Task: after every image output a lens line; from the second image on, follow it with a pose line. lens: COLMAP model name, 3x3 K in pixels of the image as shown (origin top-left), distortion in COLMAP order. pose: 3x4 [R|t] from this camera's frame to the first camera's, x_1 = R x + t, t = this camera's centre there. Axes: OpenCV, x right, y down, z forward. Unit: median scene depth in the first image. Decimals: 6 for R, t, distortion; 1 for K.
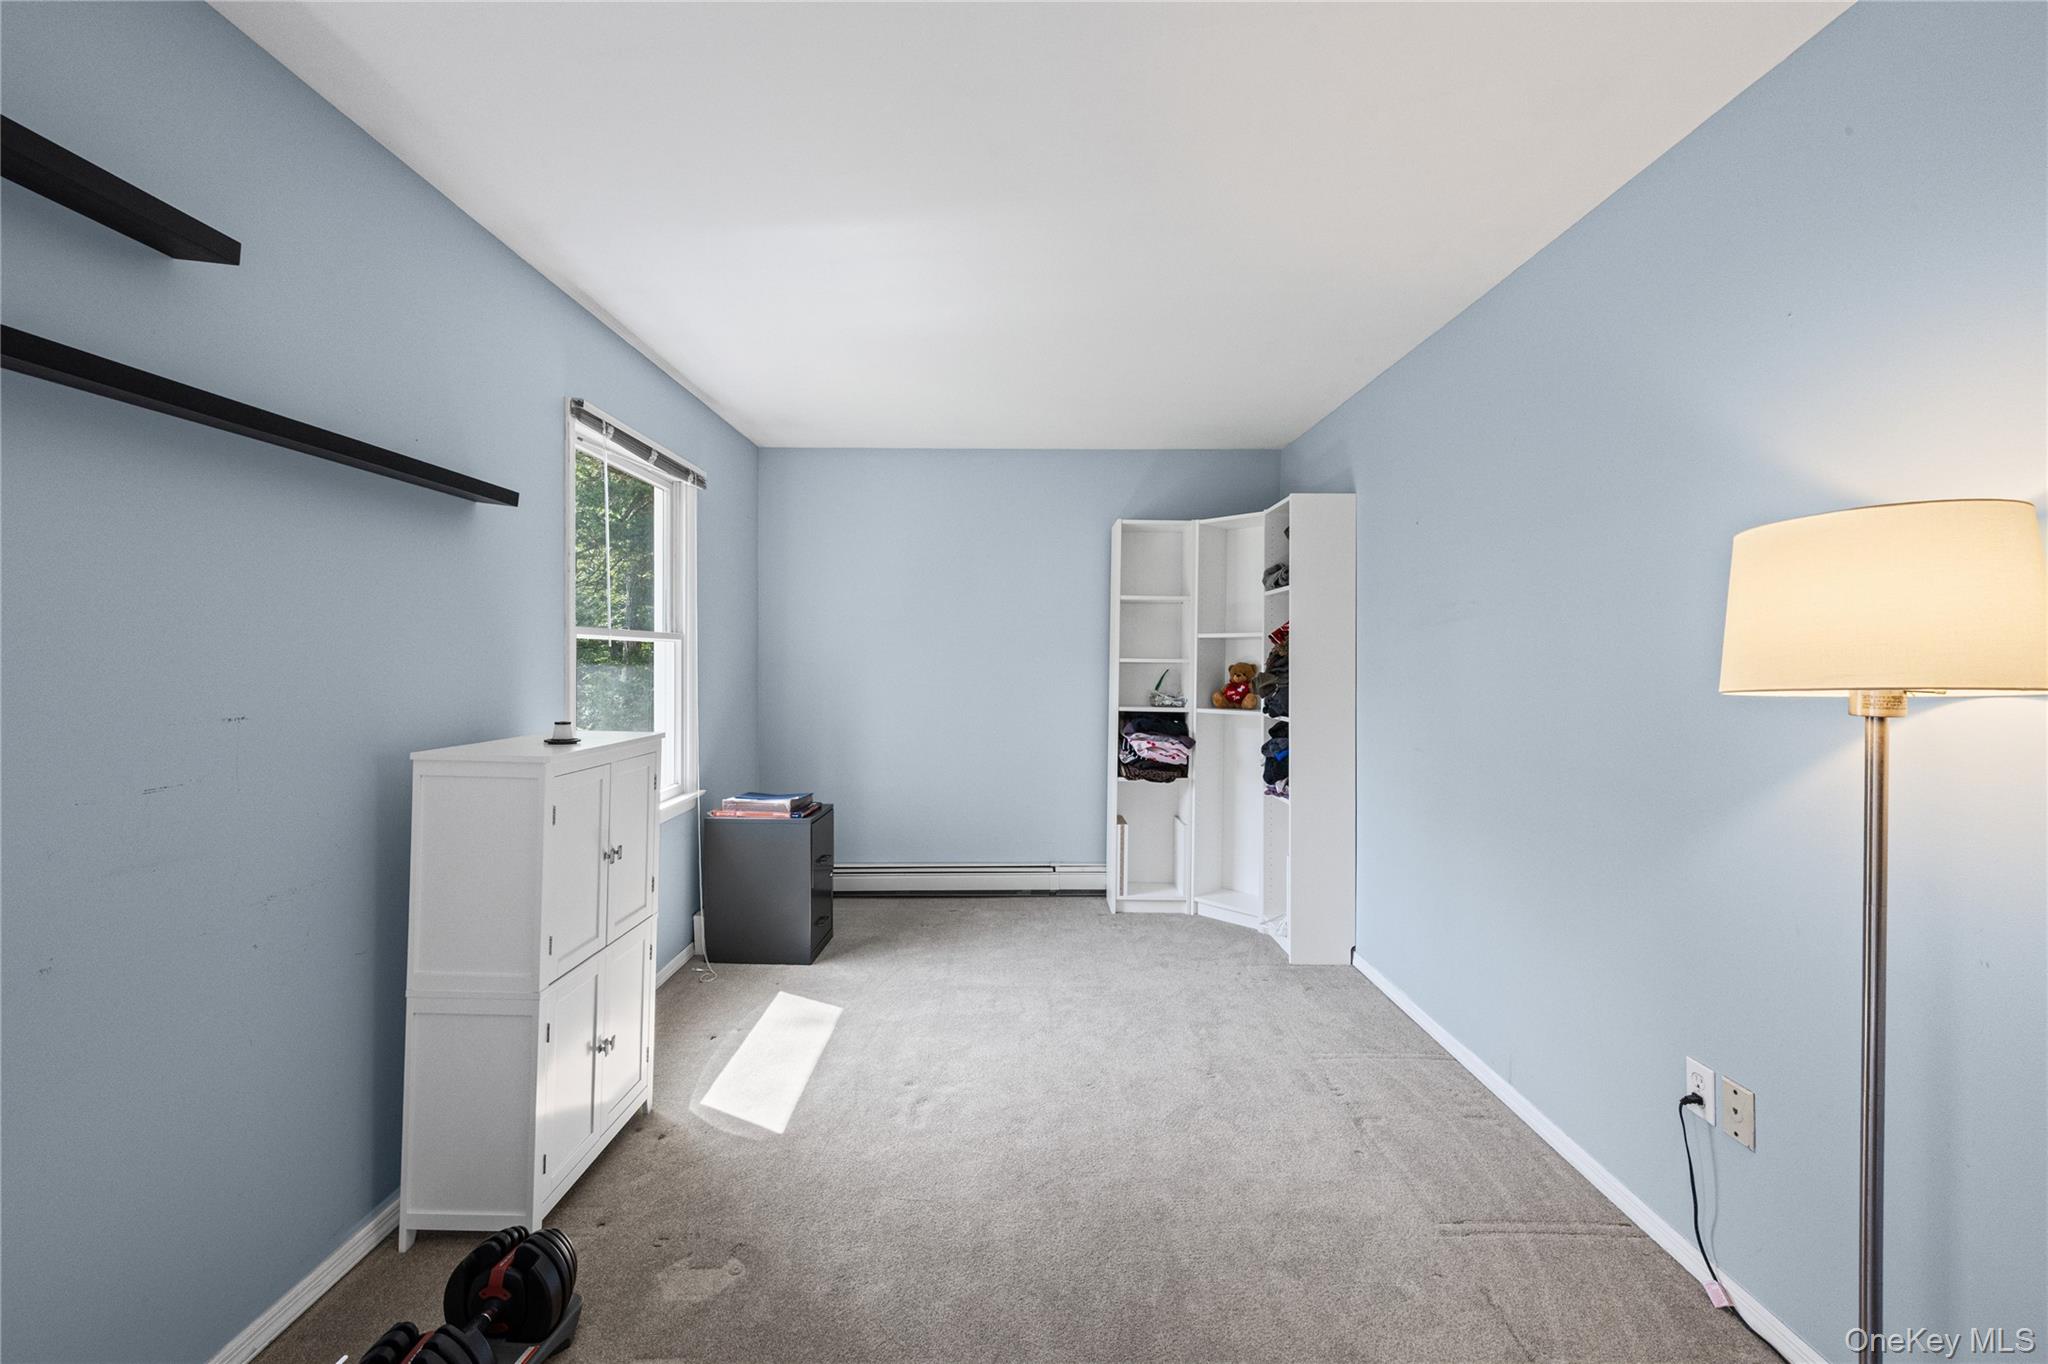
lens RADIAL K [[815.9, 0, 1016.0], [0, 815.9, 685.7], [0, 0, 1]] dist [0.004086, 0.000214]
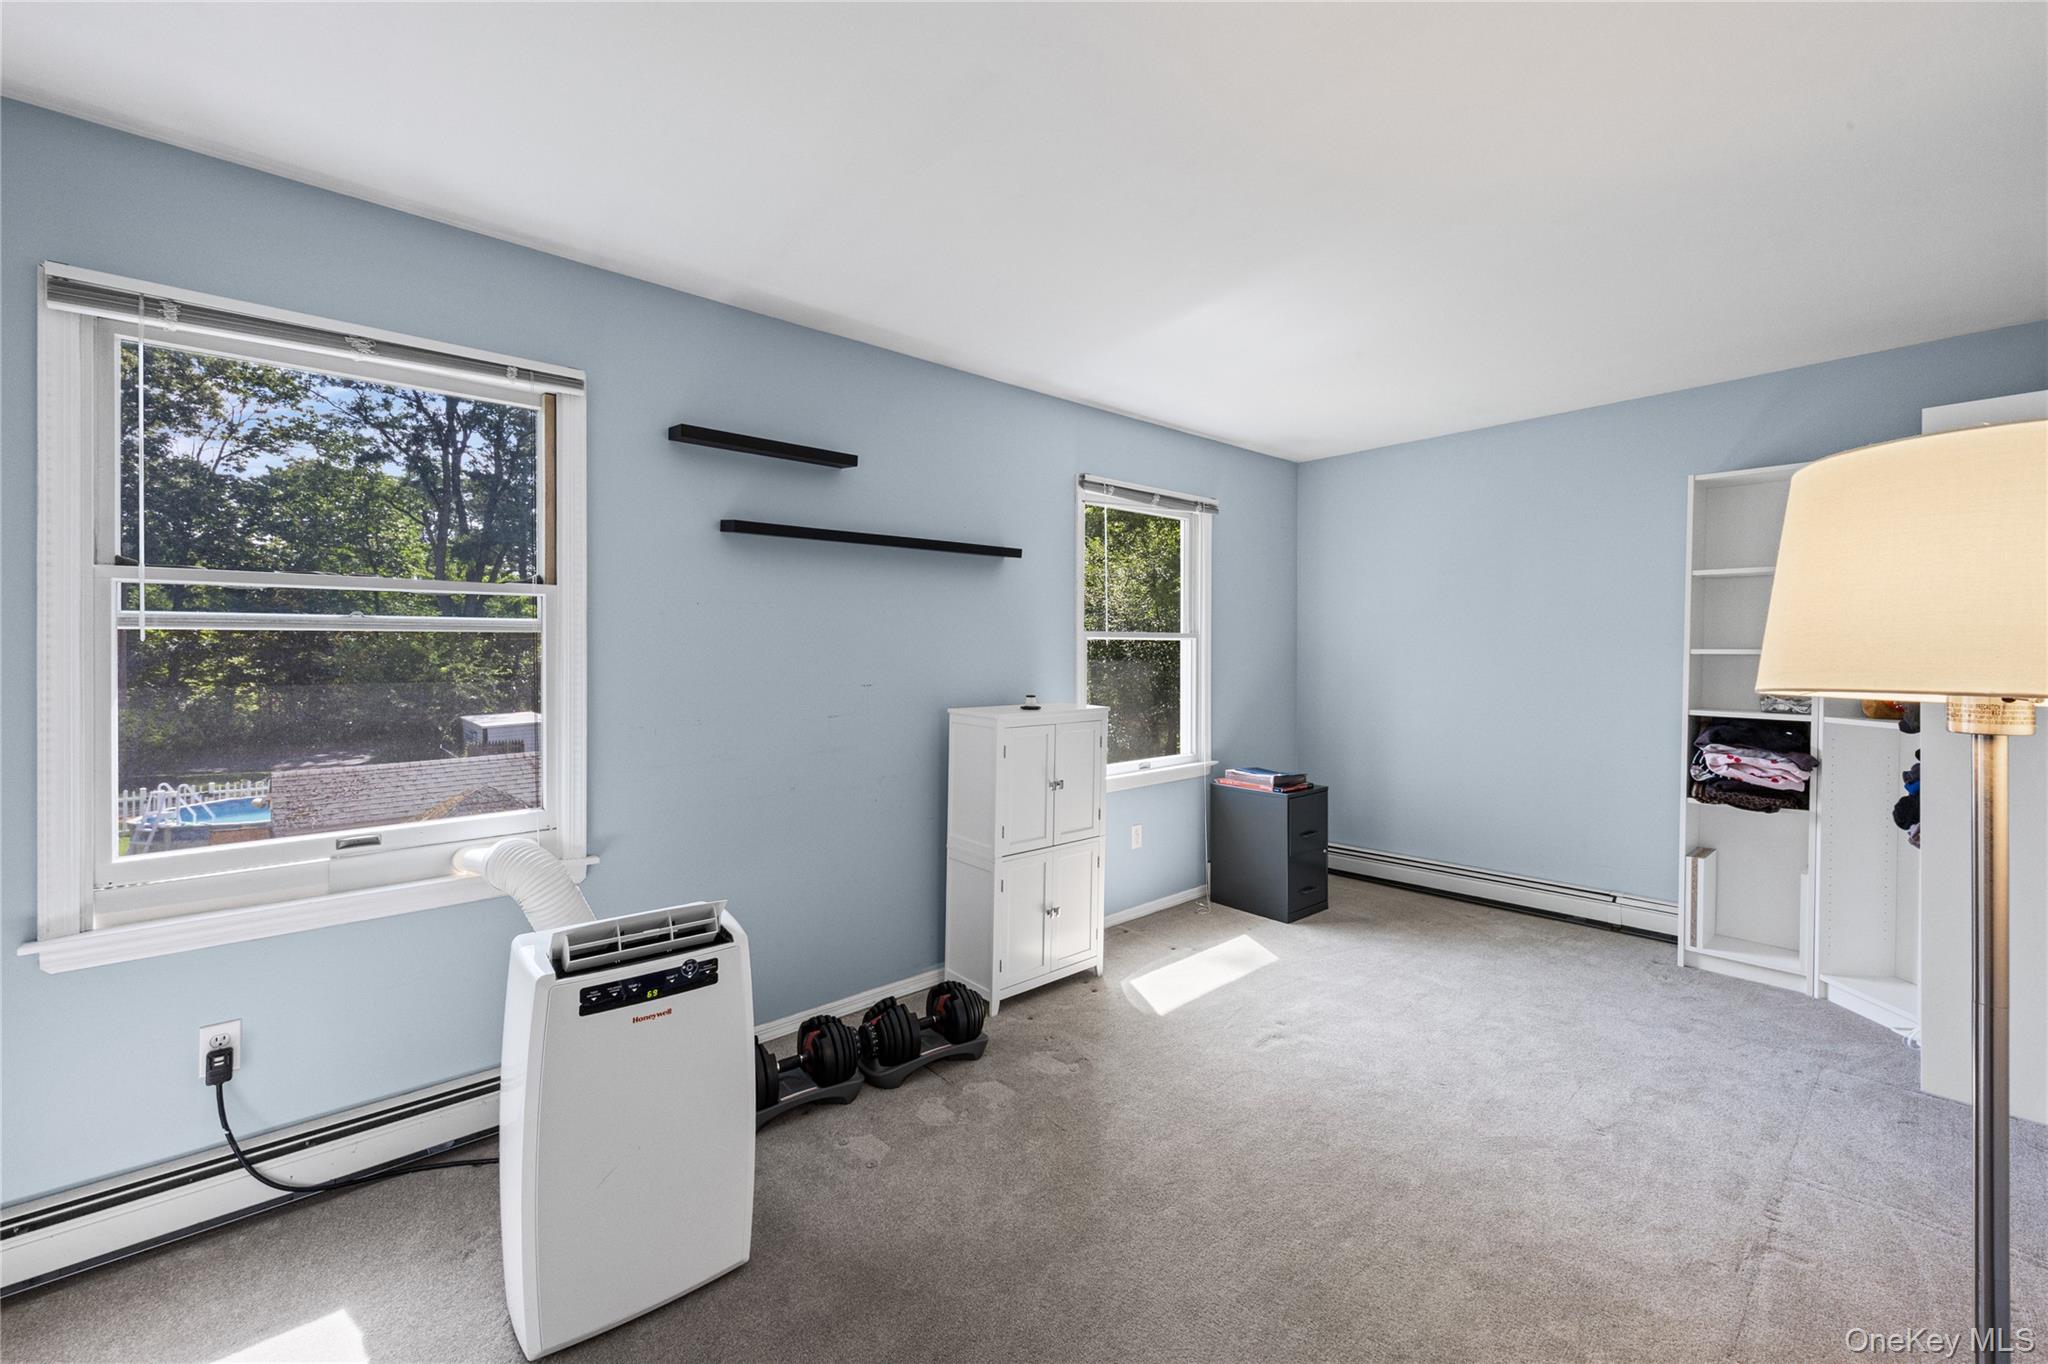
lens RADIAL K [[815.9, 0, 1029.9], [0, 815.9, 685.5], [0, 0, 1]] dist [0.004086, 0.000214]
pose [[0.671302, 0.023882, -0.740799, 0.342469], [-0.017418, 0.999713, 0.016445, -0.000150], [0.740979, 0.001864, 0.671526, -0.024159]]
